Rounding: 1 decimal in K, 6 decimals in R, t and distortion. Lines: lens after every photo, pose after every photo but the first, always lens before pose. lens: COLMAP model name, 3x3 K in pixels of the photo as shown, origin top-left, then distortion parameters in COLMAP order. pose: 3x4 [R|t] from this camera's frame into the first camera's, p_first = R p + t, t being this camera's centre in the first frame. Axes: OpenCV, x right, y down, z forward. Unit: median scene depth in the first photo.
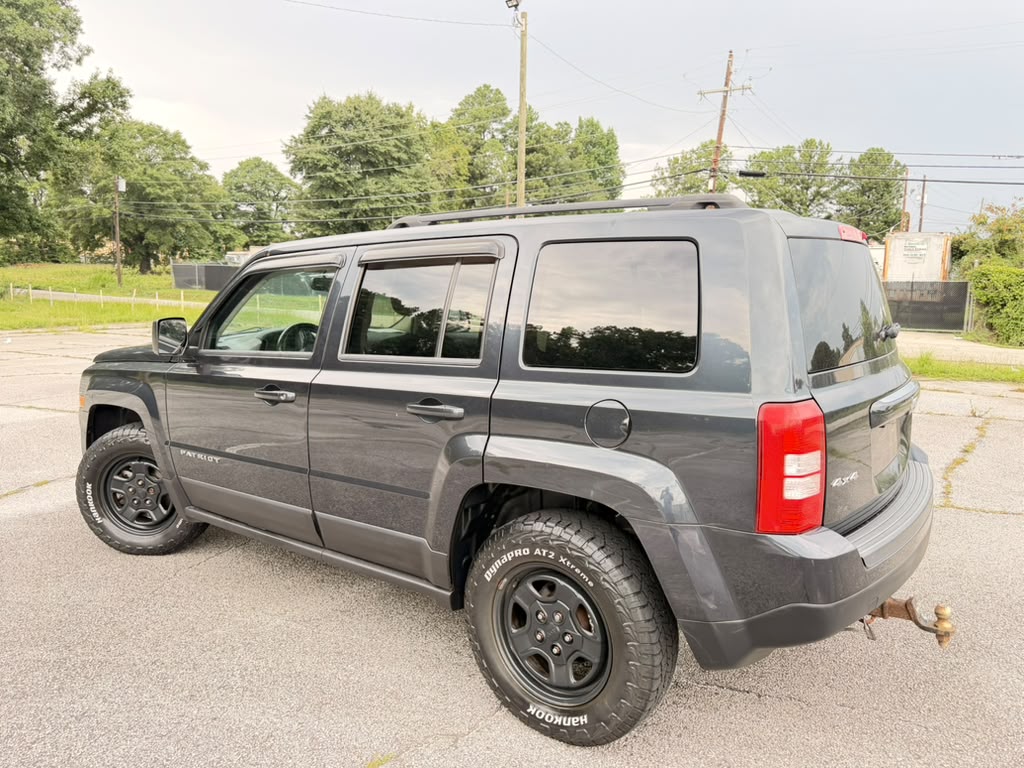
lens RADIAL K [[761.4, 0, 503.3], [0, 761.4, 376.0], [0, 0, 1]] dist [0.019778, -0.020438]
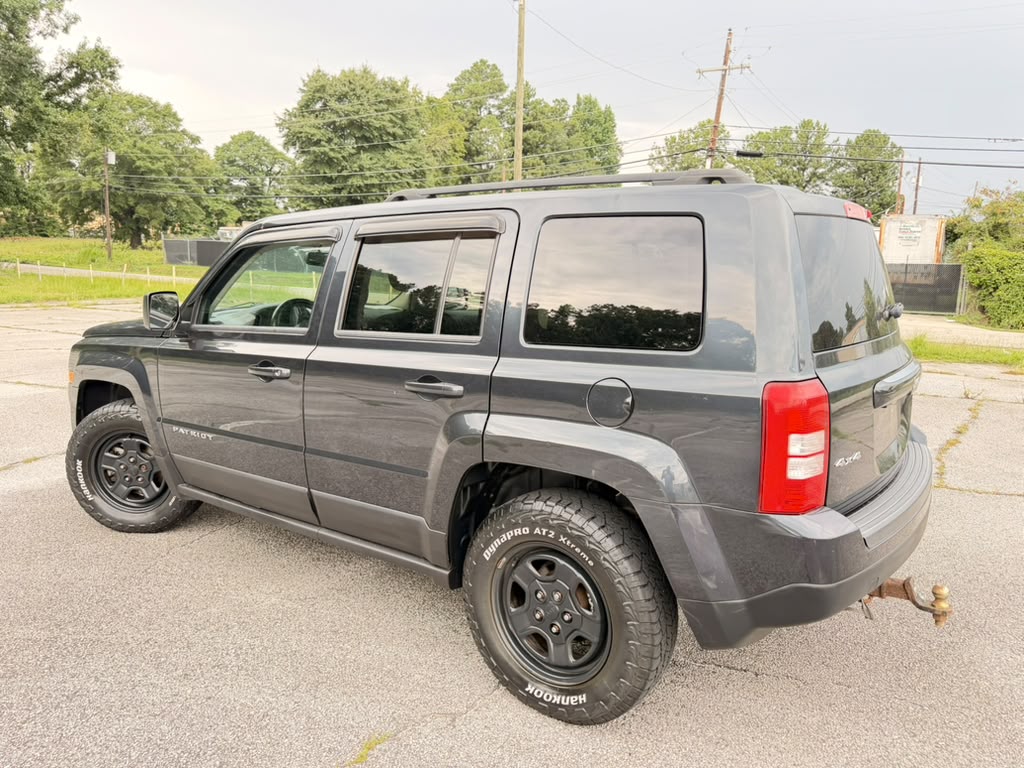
lens RADIAL K [[761.4, 0, 512.0], [0, 761.4, 375.1], [0, 0, 1]] dist [0.019778, -0.020438]
pose [[0.999803, 0.006787, 0.018656, -0.004367], [-0.007270, 0.999638, 0.025919, 0.001556], [-0.018473, -0.026050, 0.999490, 0.009398]]
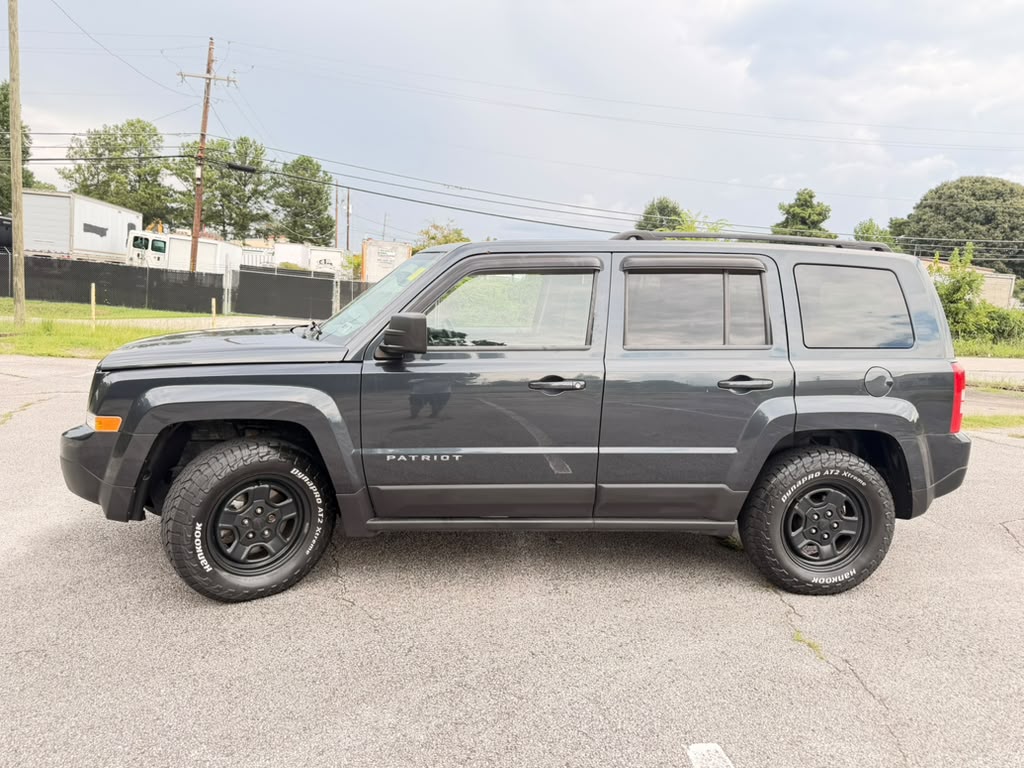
lens RADIAL K [[761.4, 0, 507.7], [0, 761.4, 385.0], [0, 0, 1]] dist [0.019778, -0.020438]
pose [[0.704040, -0.058863, 0.707717, -0.819585], [0.044149, 0.998259, 0.039108, -0.015288], [-0.708787, 0.003712, 0.705413, 0.217249]]
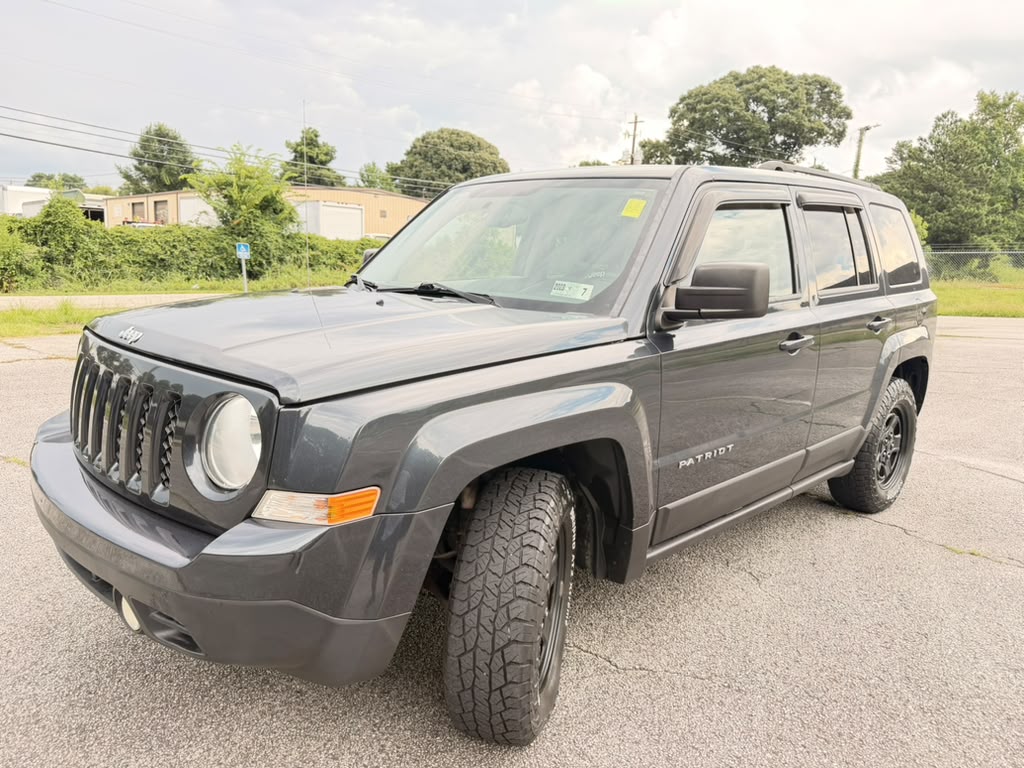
lens RADIAL K [[761.4, 0, 517.2], [0, 761.4, 391.9], [0, 0, 1]] dist [0.019778, -0.020438]
pose [[0.085831, -0.178863, 0.980123, -0.920962], [0.092407, 0.980942, 0.170920, -0.078437], [-0.992015, 0.075900, 0.100723, 0.911448]]
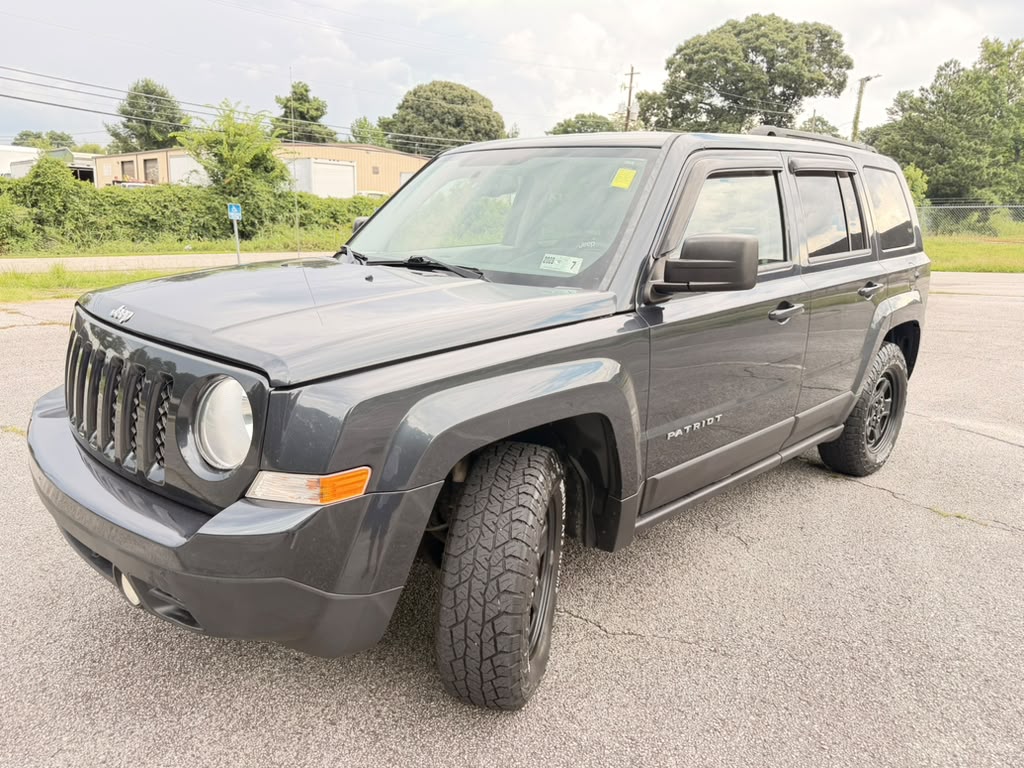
lens RADIAL K [[761.4, 0, 511.8], [0, 761.4, 389.4], [0, 0, 1]] dist [0.019778, -0.020438]
pose [[0.086475, -0.231255, 0.969042, -0.922876], [0.099653, 0.969815, 0.222547, -0.090788], [-0.991257, 0.077323, 0.106910, 0.905430]]
